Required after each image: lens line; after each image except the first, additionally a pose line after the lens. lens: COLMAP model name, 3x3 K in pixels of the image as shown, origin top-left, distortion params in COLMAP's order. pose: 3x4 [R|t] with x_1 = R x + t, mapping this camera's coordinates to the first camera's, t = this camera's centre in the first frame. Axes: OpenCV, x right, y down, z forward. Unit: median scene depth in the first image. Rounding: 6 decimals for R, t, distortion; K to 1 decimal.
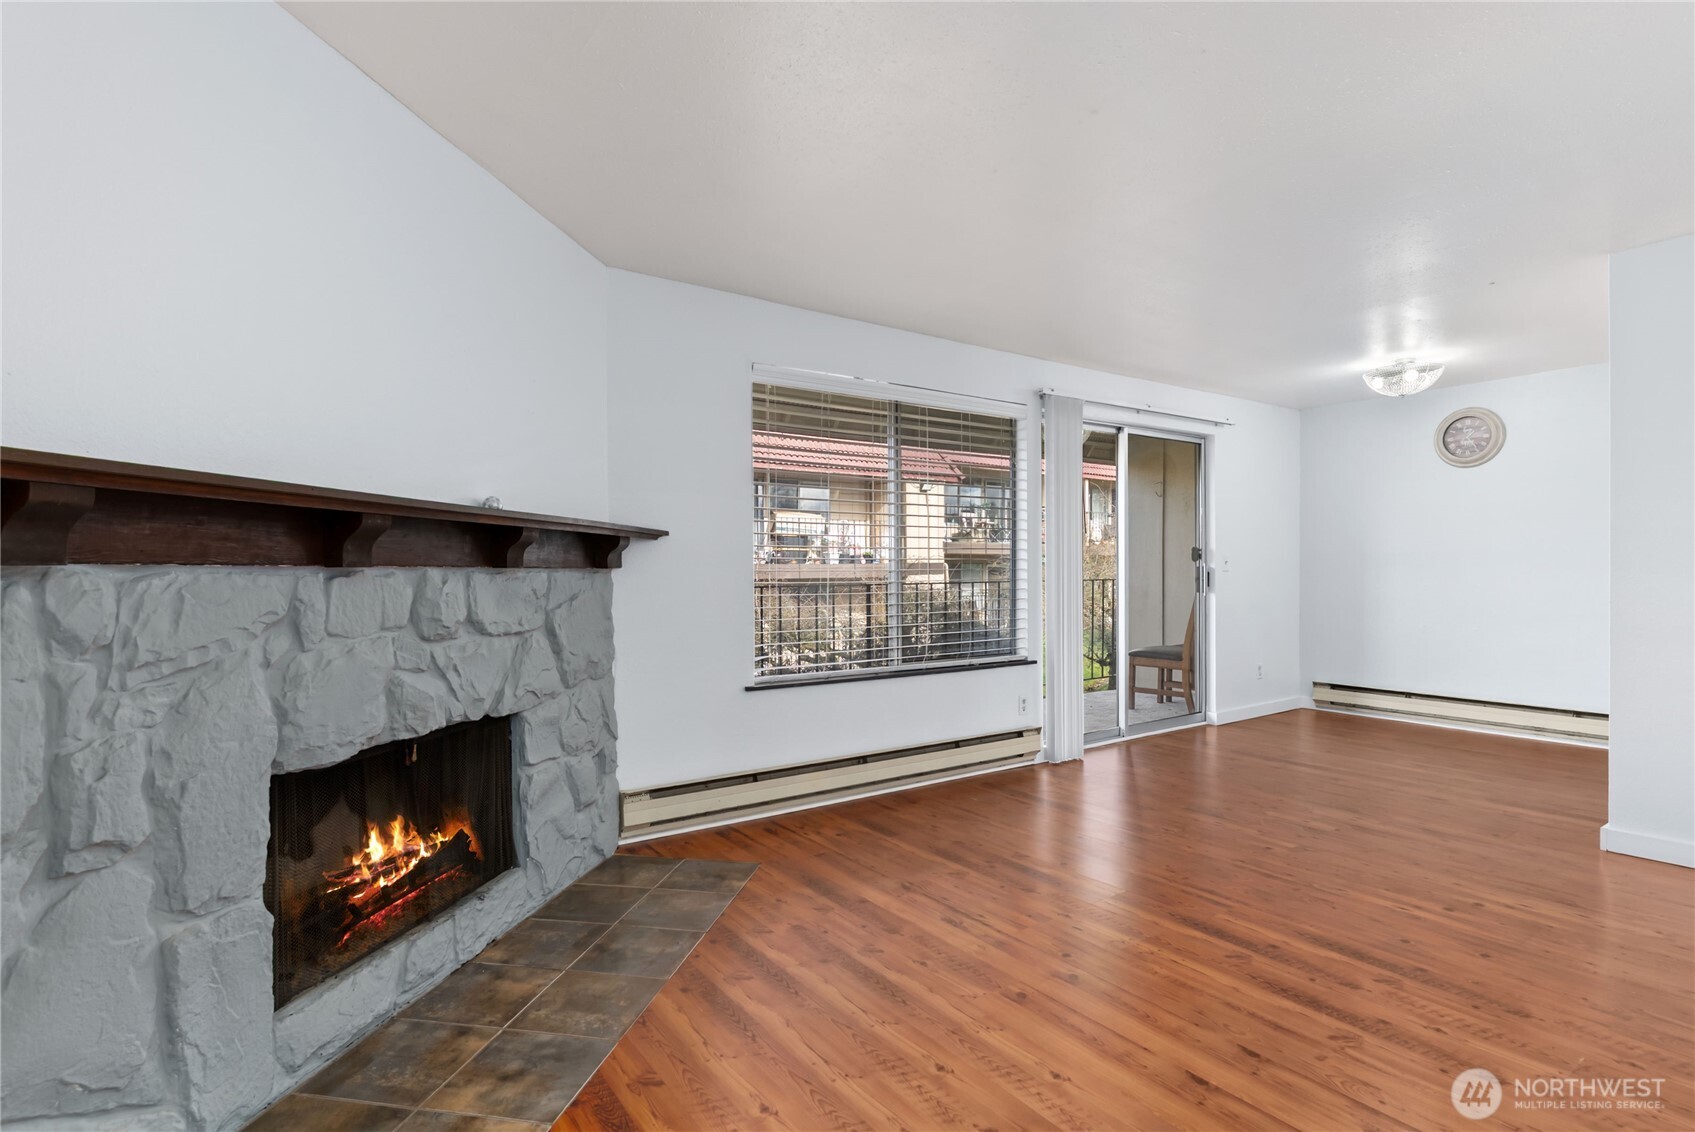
lens RADIAL K [[831.9, 0, 850.7], [0, 831.9, 588.6], [0, 0, 1]] dist [0.012402, -0.002521]
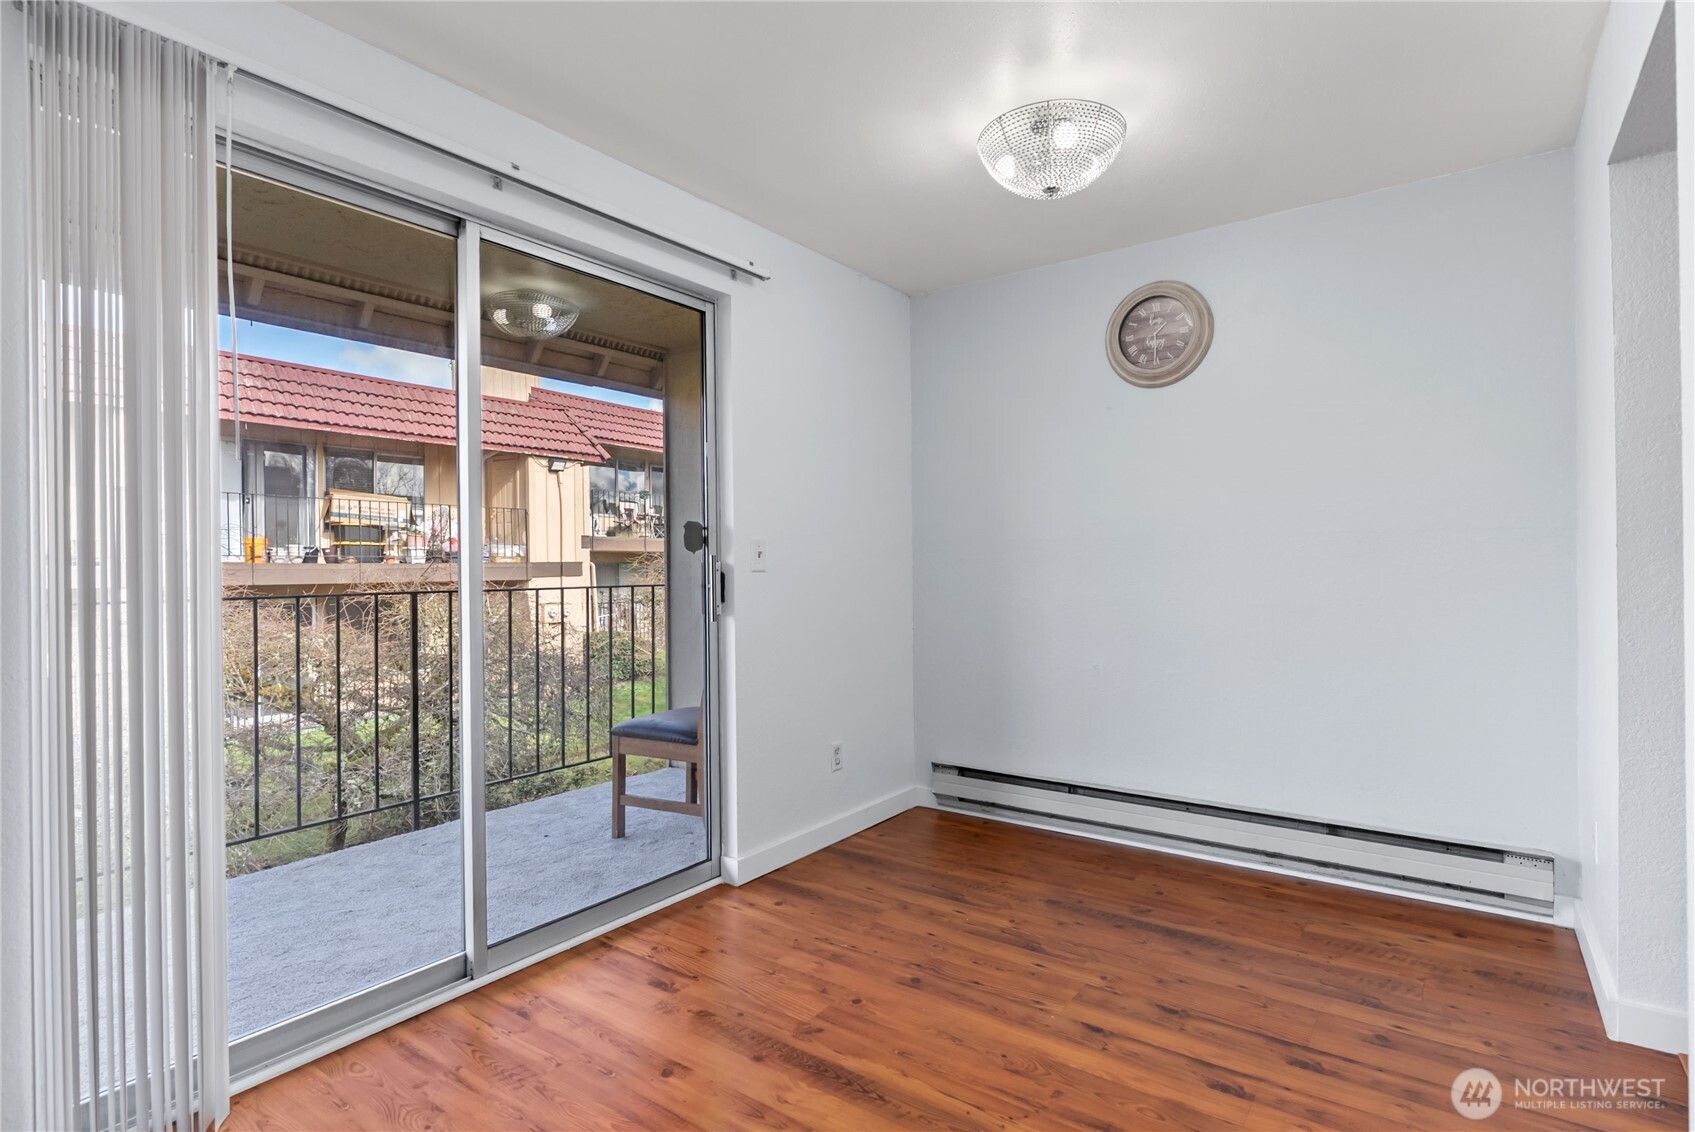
lens RADIAL K [[863.4, 0, 843.7], [0, 863.4, 567.6], [0, 0, 1]] dist [0.002554, 0.000337]
pose [[0.950083, -0.001149, 0.311996, 0.549823], [0.009457, 0.999640, -0.025119, -0.014753], [-0.311855, 0.026816, 0.949751, 0.800822]]
